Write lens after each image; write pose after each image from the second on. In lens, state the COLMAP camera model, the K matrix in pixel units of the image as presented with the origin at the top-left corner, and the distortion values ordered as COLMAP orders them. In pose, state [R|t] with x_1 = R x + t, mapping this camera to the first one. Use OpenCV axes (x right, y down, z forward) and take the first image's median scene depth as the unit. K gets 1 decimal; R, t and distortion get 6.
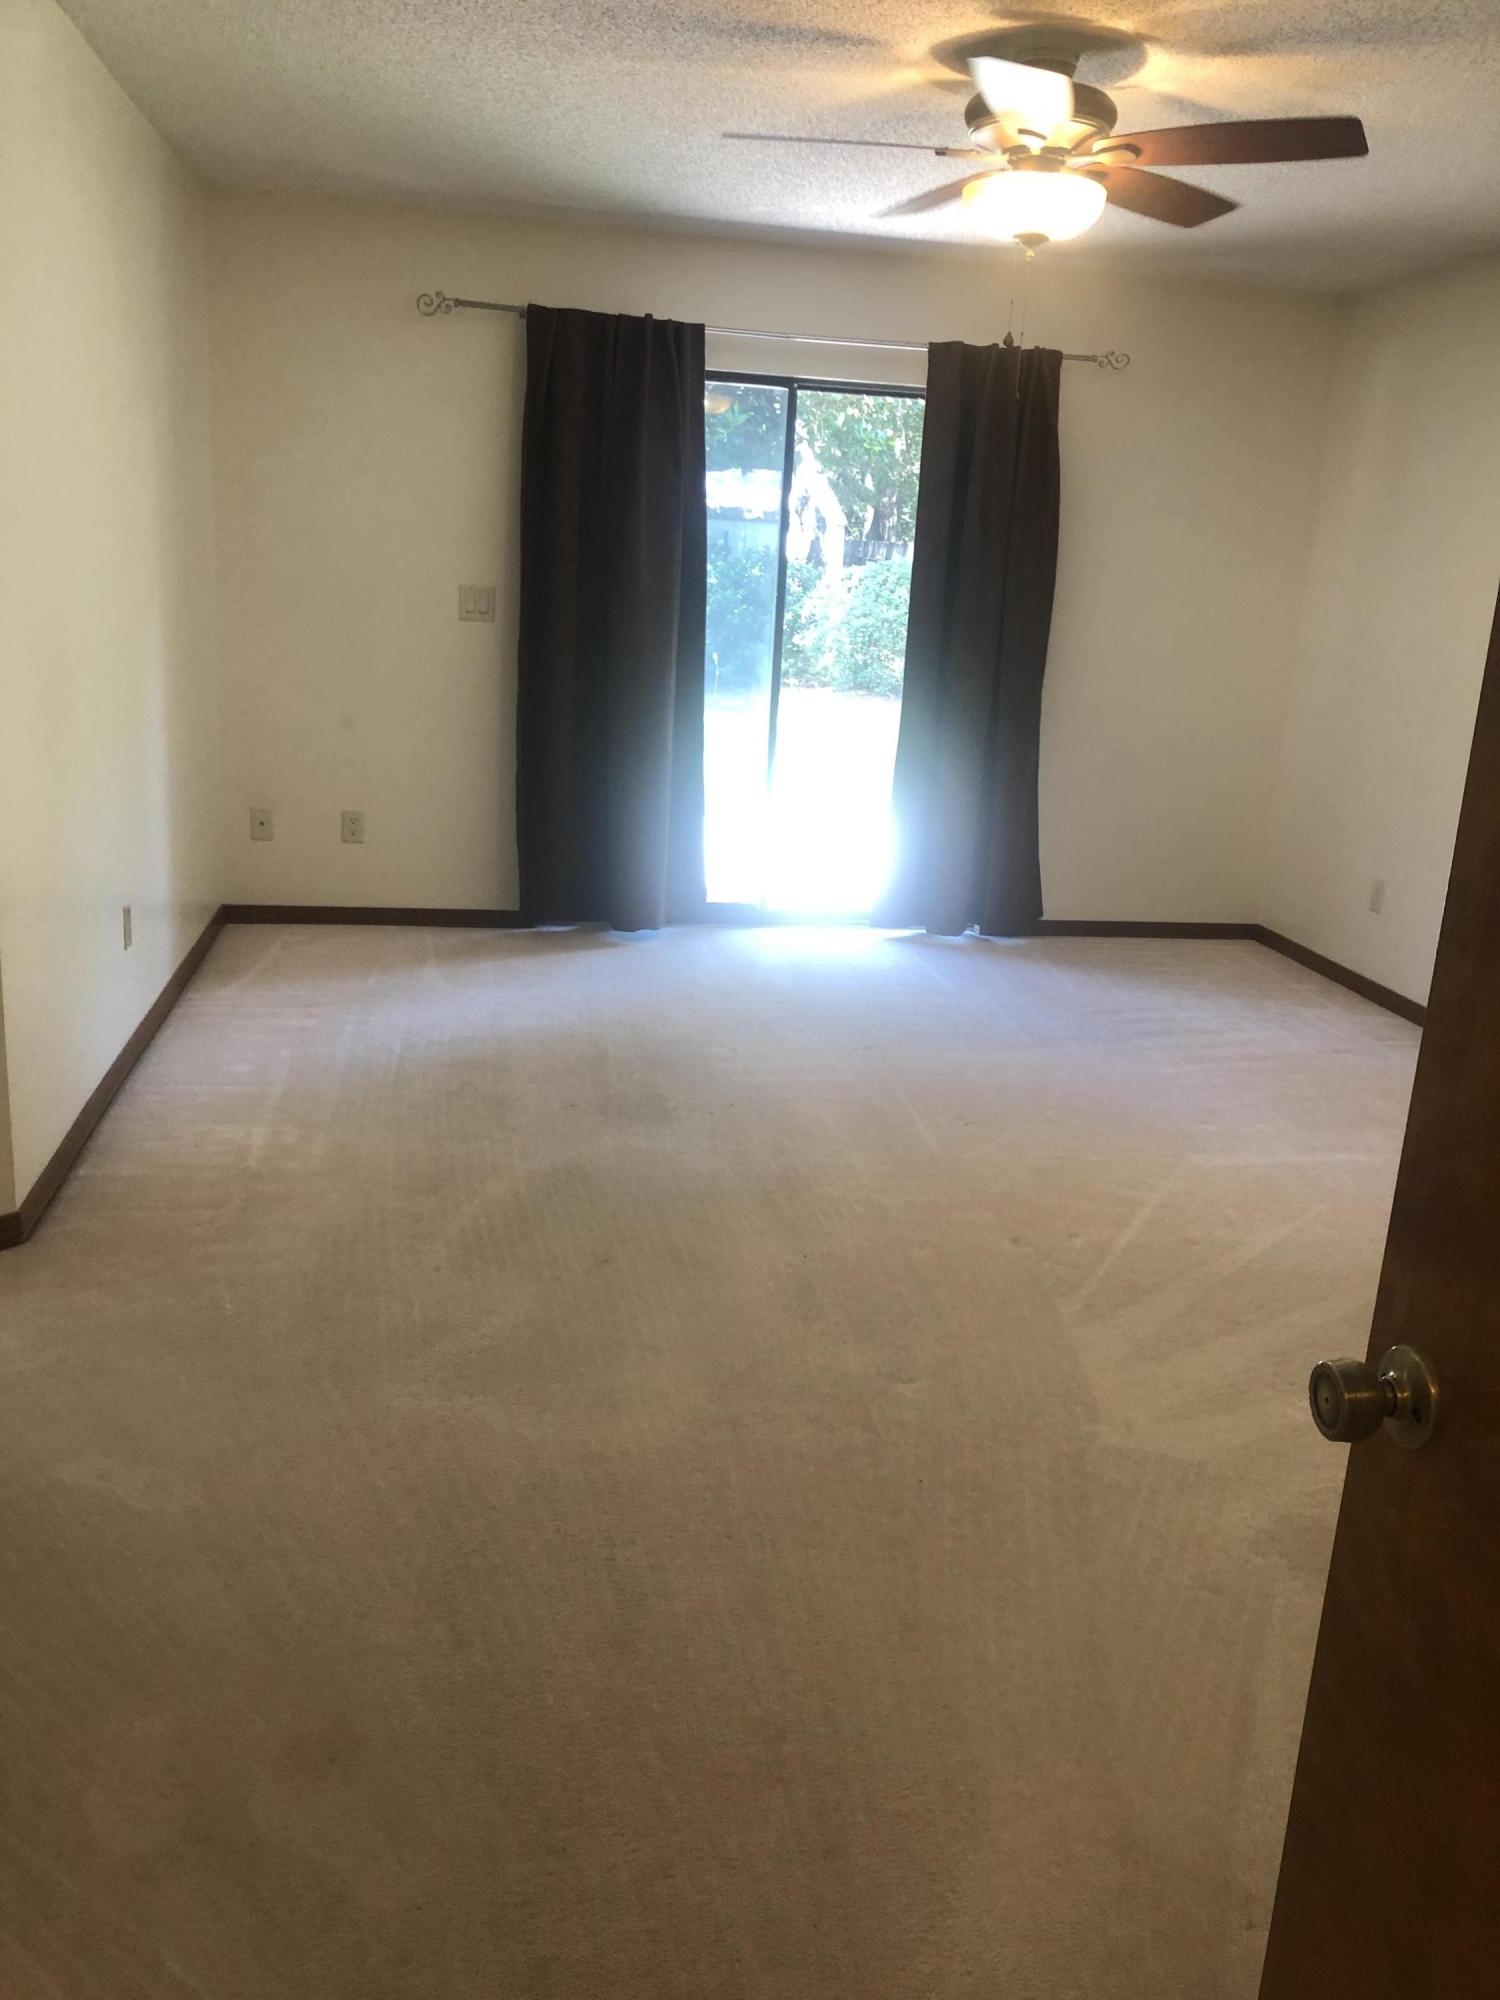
lens RADIAL K [[1633.0, 0, 744.0], [0, 1633.0, 1008.7], [0, 0, 1]] dist [0.007926, -0.001787]
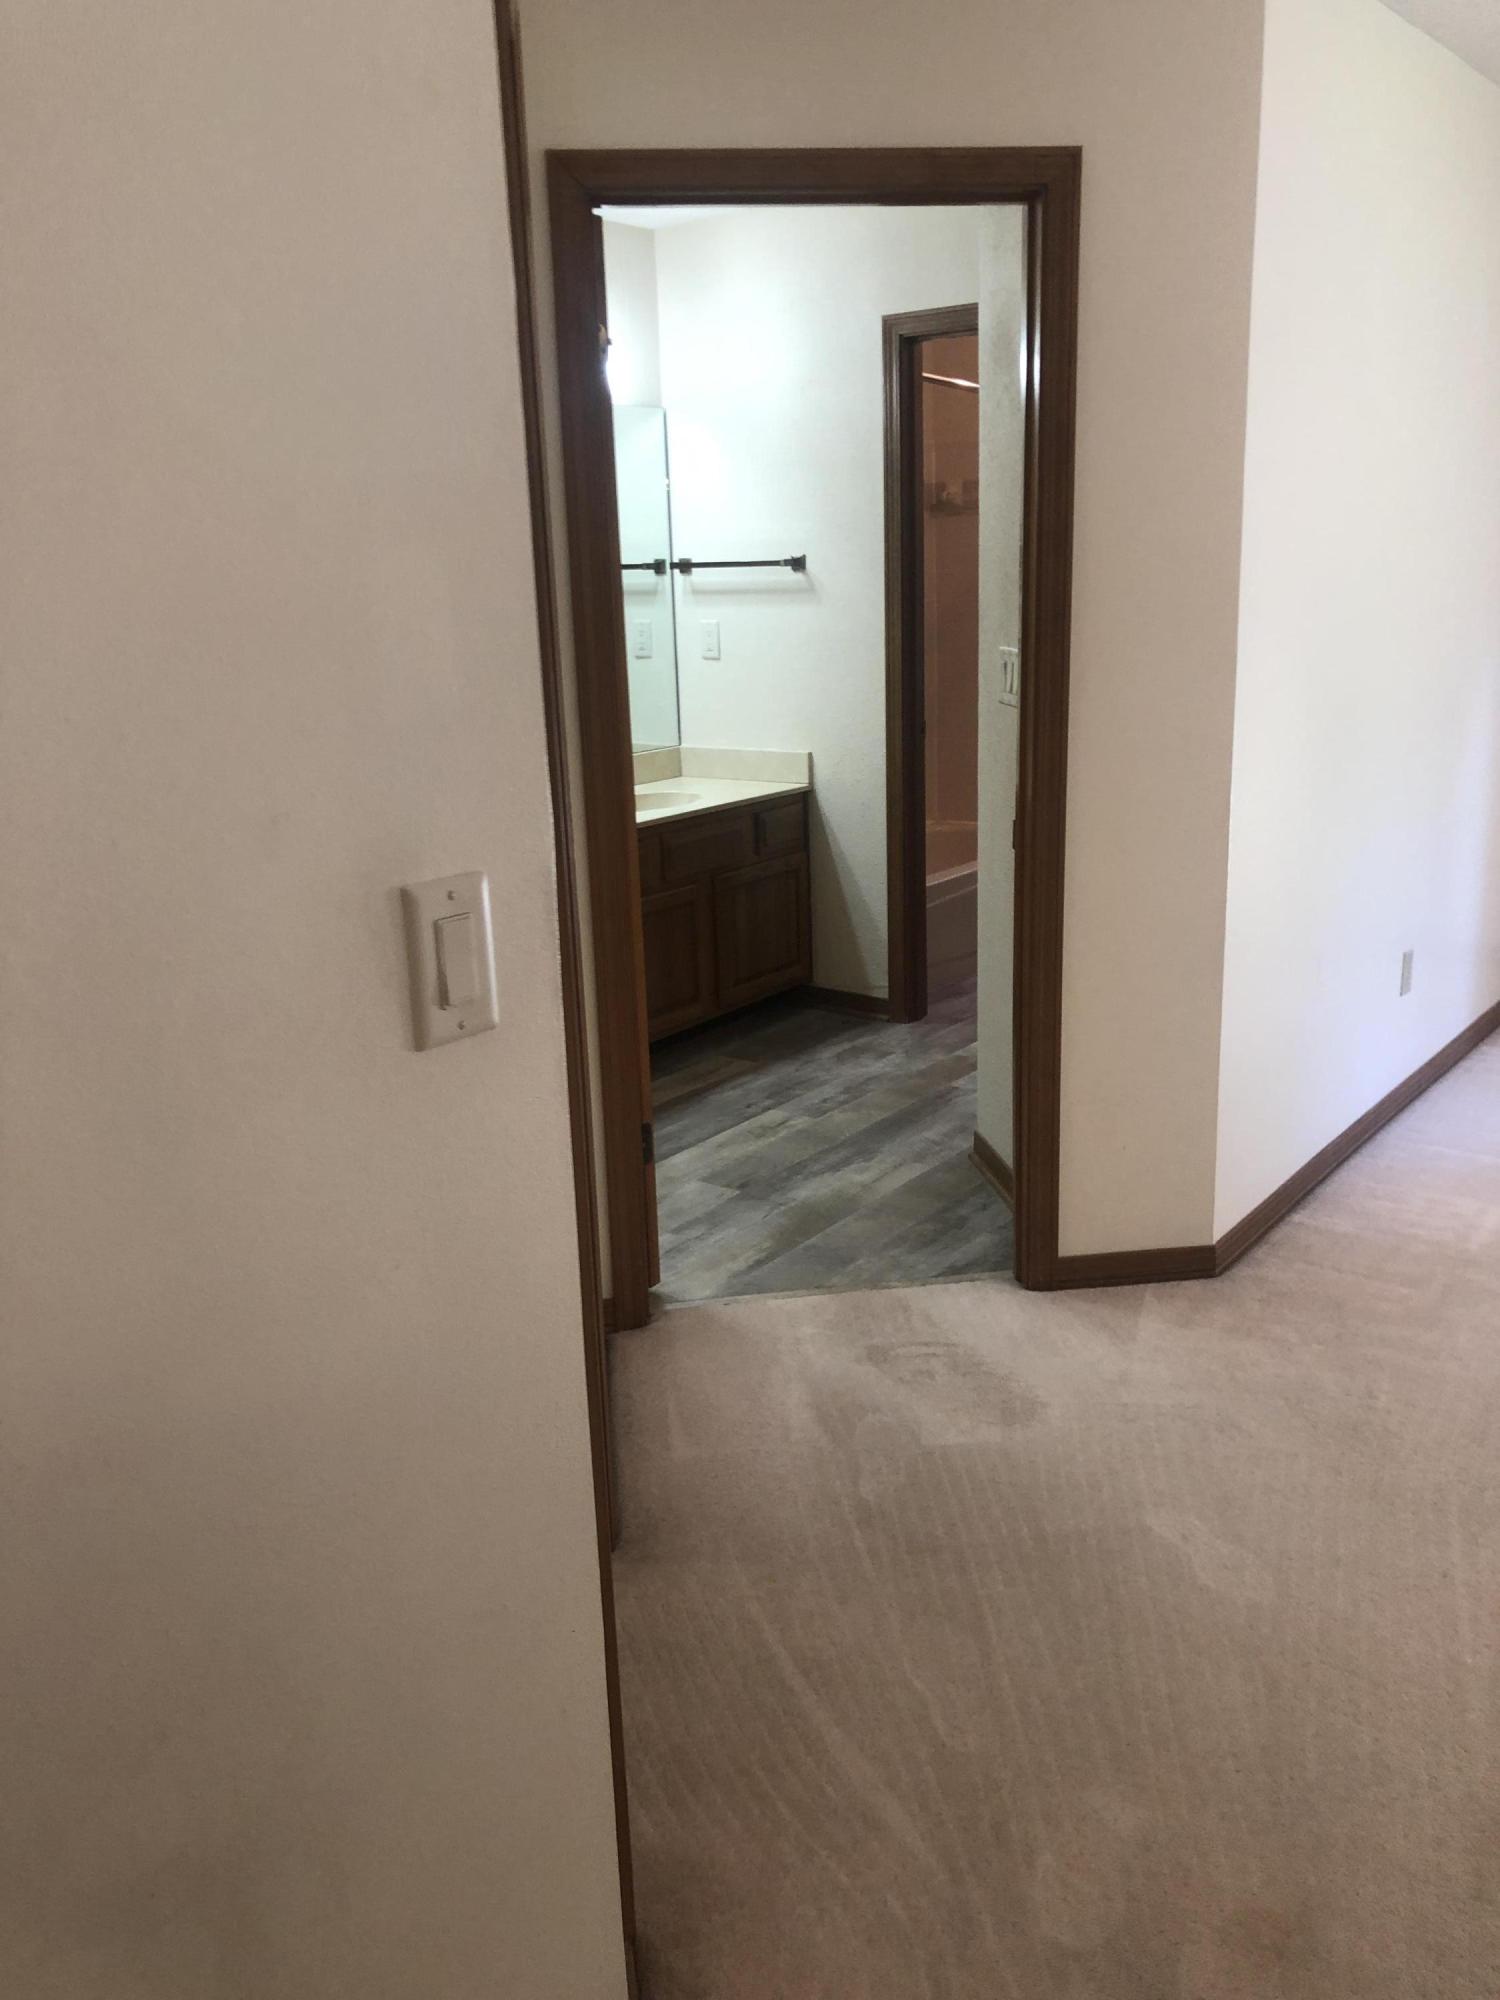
lens RADIAL K [[1633.0, 0, 744.0], [0, 1633.0, 1008.7], [0, 0, 1]] dist [0.007926, -0.001787]
pose [[0.670805, 0.106706, -0.733918, 0.083467], [-0.116775, 0.992448, 0.037561, -0.024004], [0.732383, 0.060507, 0.678199, 0.094578]]
